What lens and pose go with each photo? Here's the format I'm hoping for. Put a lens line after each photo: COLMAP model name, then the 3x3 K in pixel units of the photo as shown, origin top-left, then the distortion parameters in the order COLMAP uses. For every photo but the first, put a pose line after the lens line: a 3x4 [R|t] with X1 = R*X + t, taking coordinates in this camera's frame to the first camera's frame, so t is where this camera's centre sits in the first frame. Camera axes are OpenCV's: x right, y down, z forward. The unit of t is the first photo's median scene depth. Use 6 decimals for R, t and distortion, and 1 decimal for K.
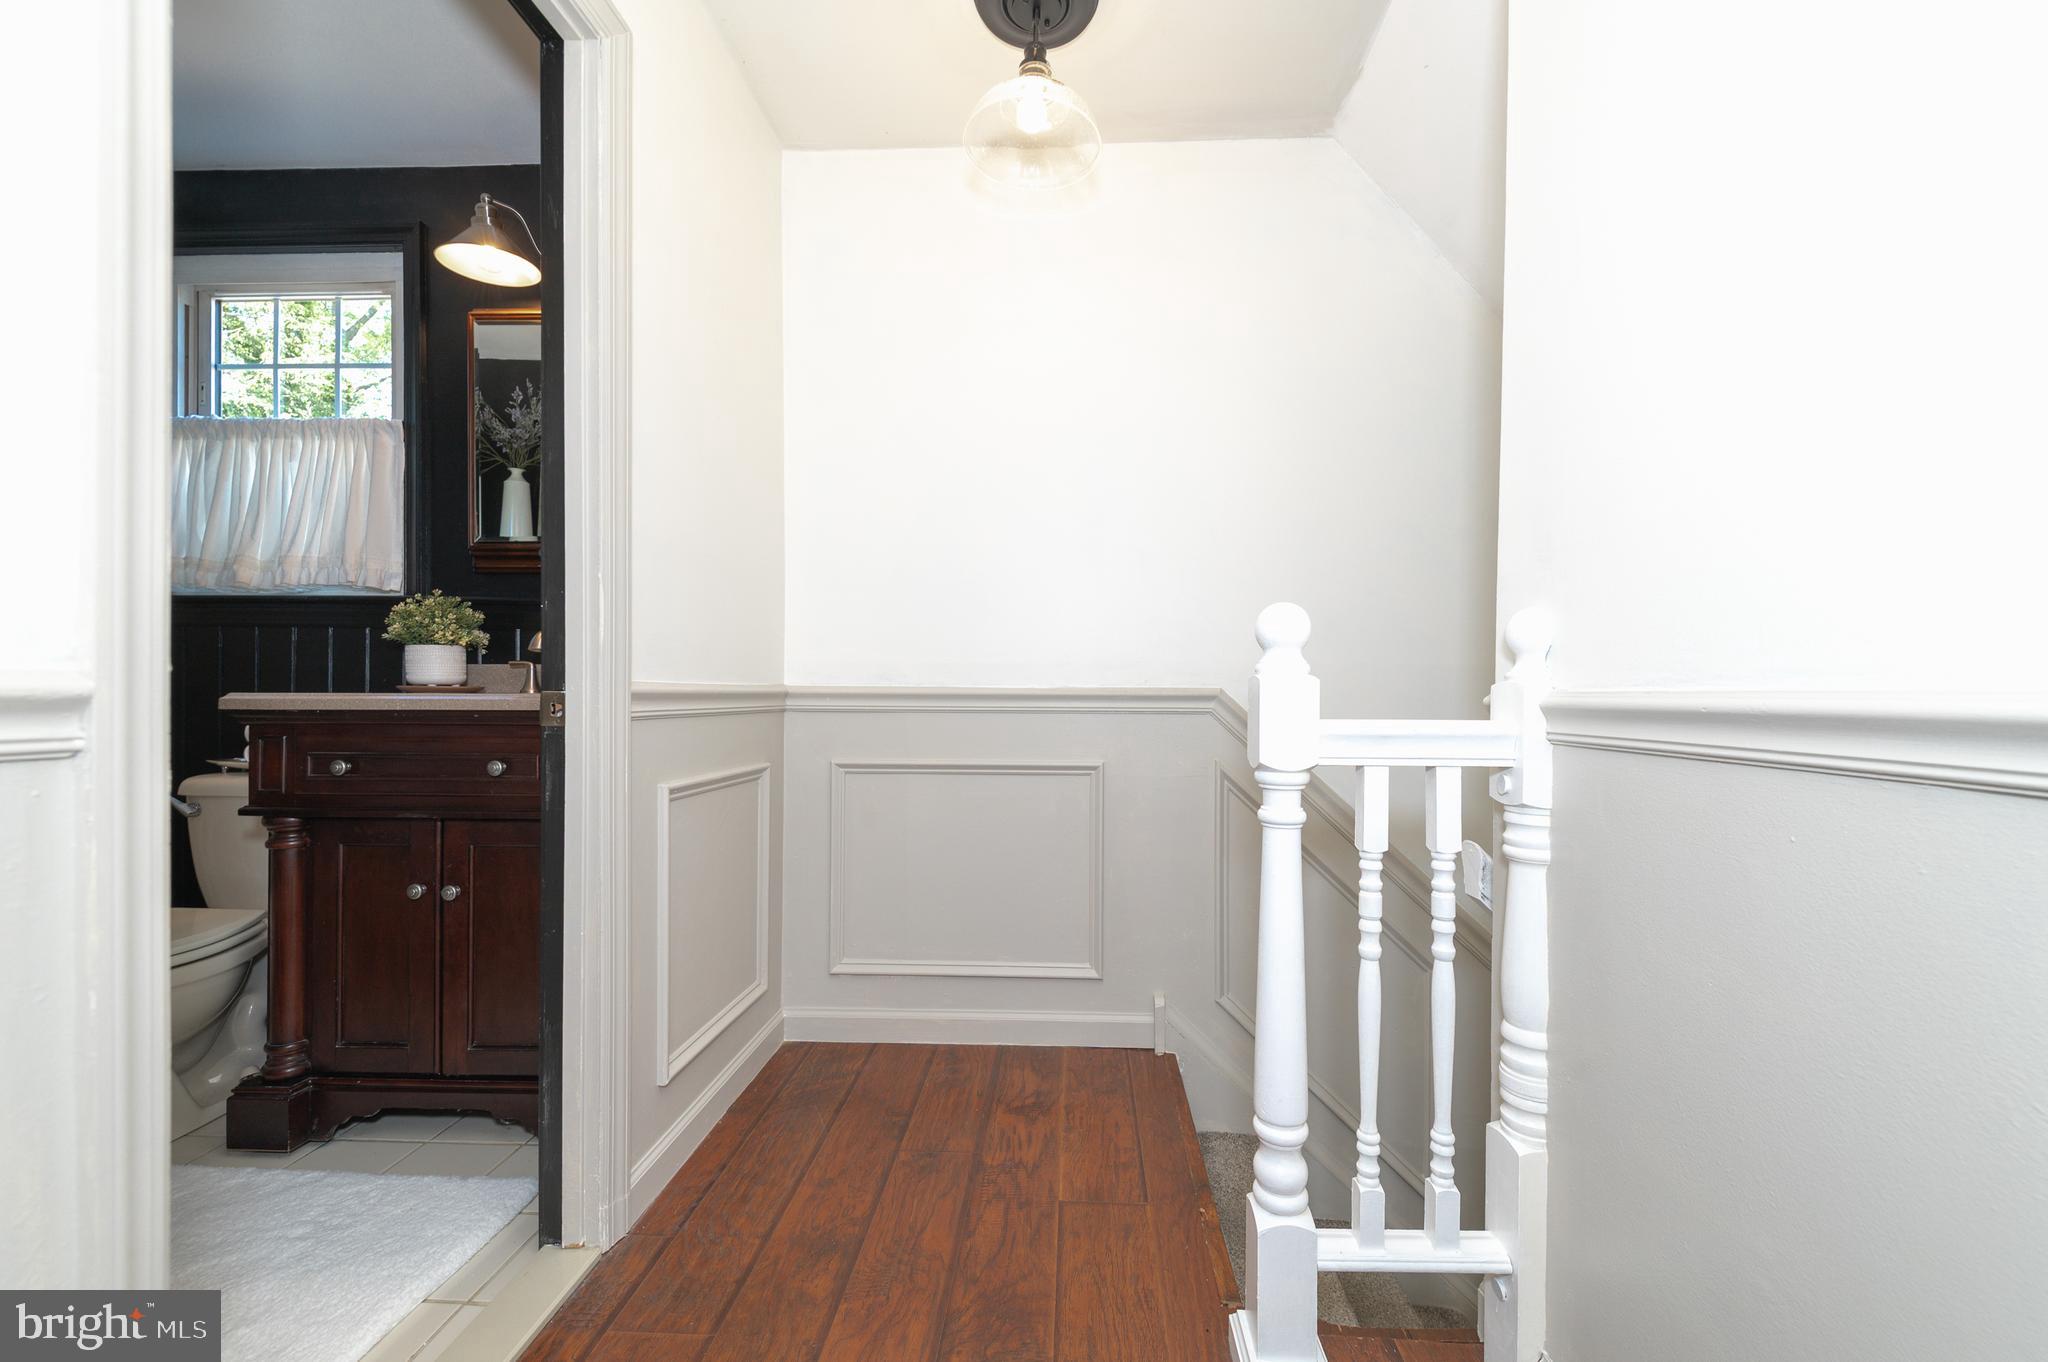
lens RADIAL K [[795.1, 0, 1035.6], [0, 795.1, 692.3], [0, 0, 1]] dist [0.013966, -0.003696]
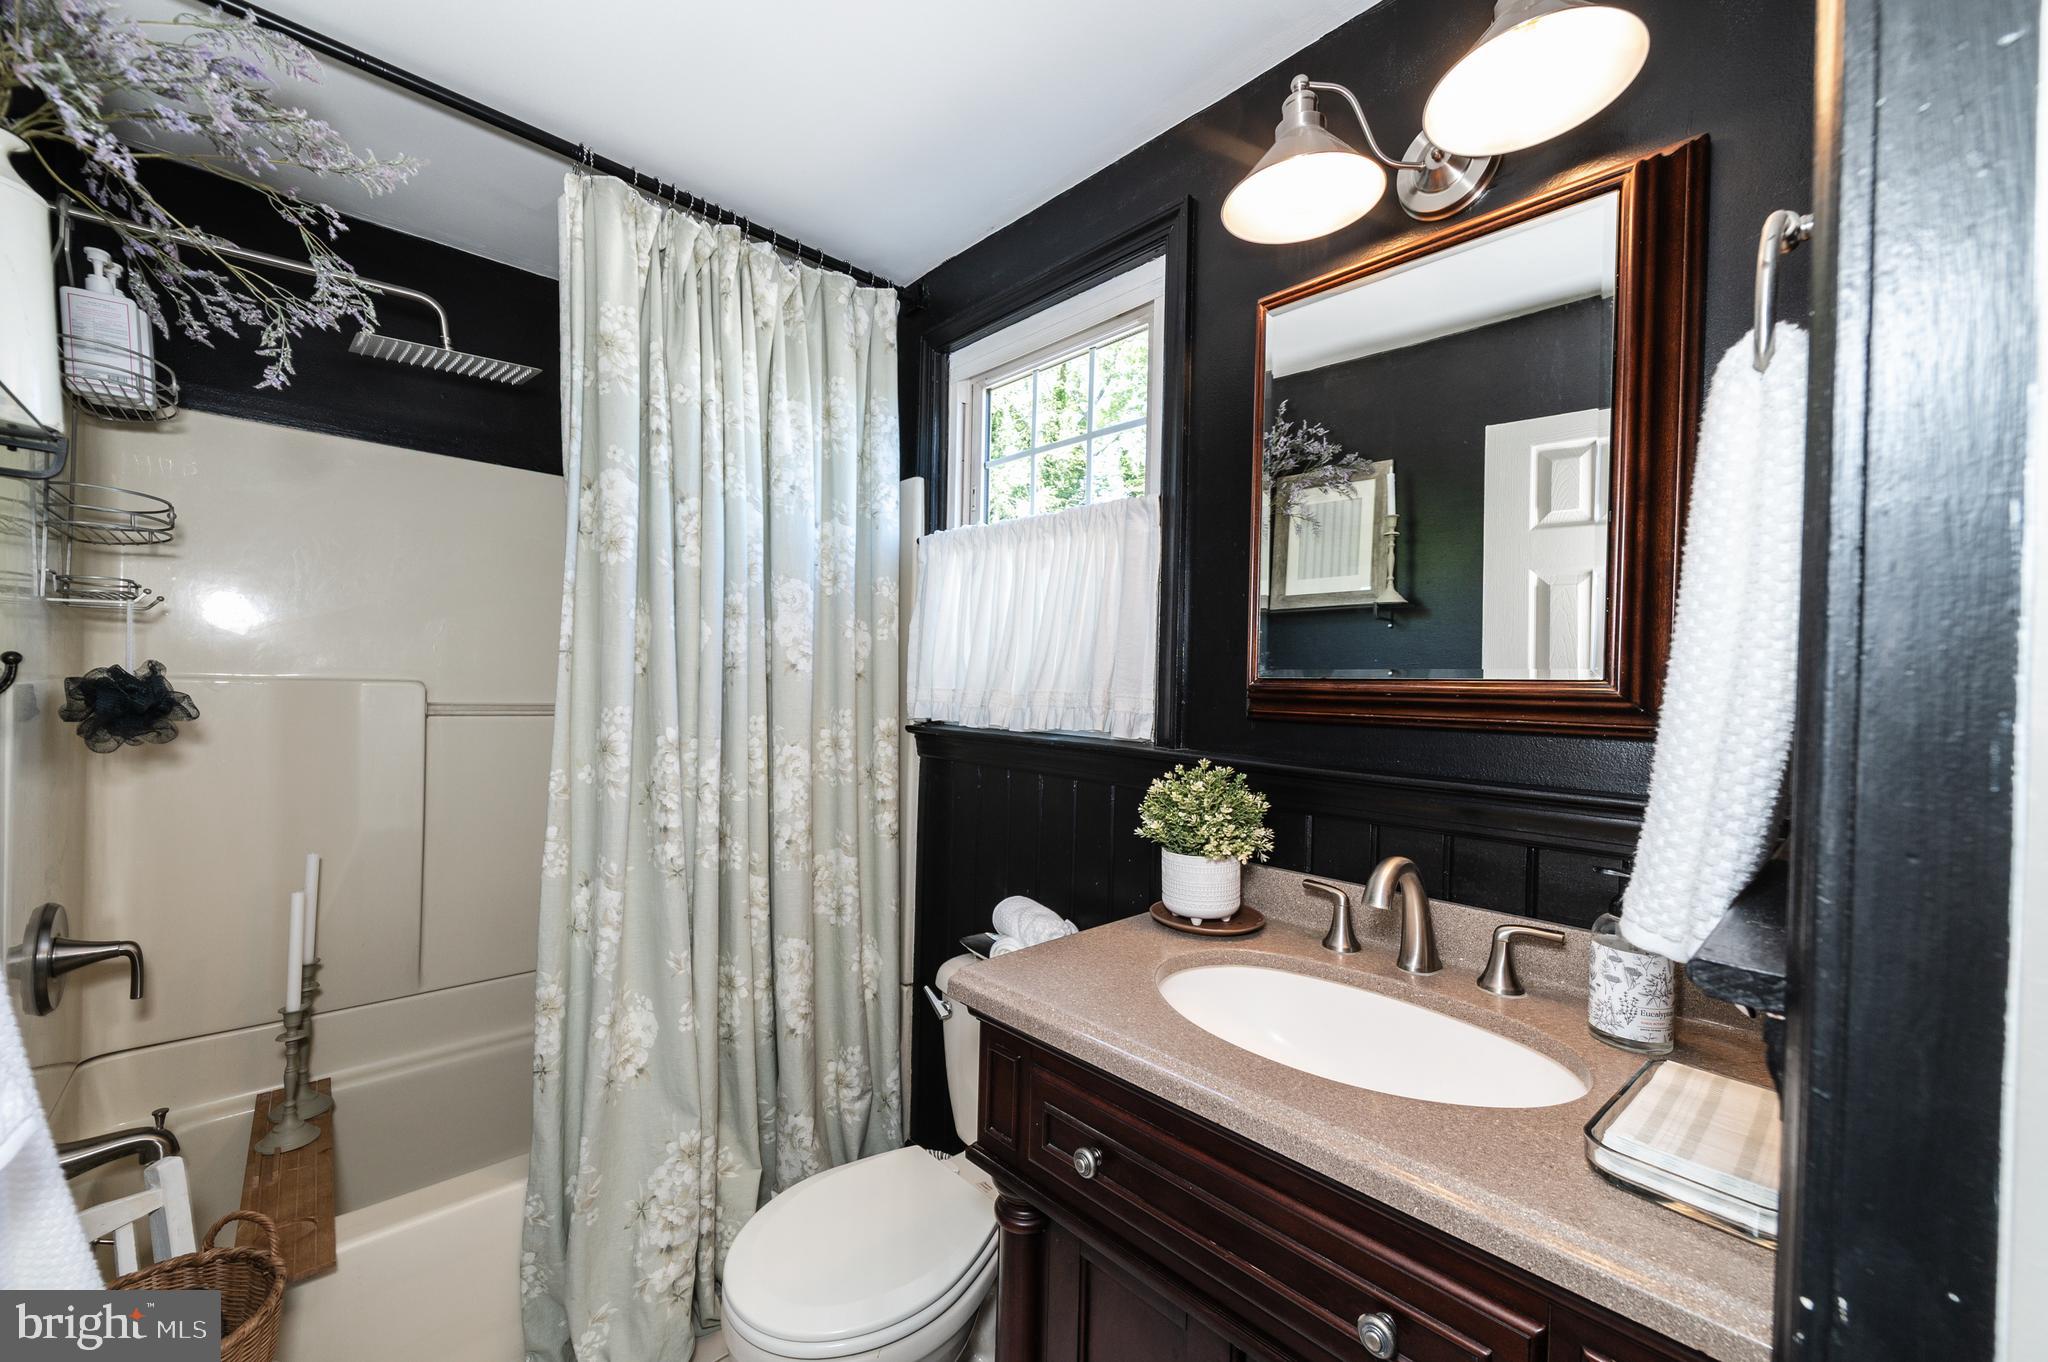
lens RADIAL K [[816.4, 0, 1038.7], [0, 816.4, 693.1], [0, 0, 1]] dist [0.012285, -0.003817]
pose [[0.725346, 0.015192, -0.688217, -0.381637], [-0.020644, 0.999787, 0.000312, -0.167757], [0.688075, 0.013981, 0.725505, 0.423199]]
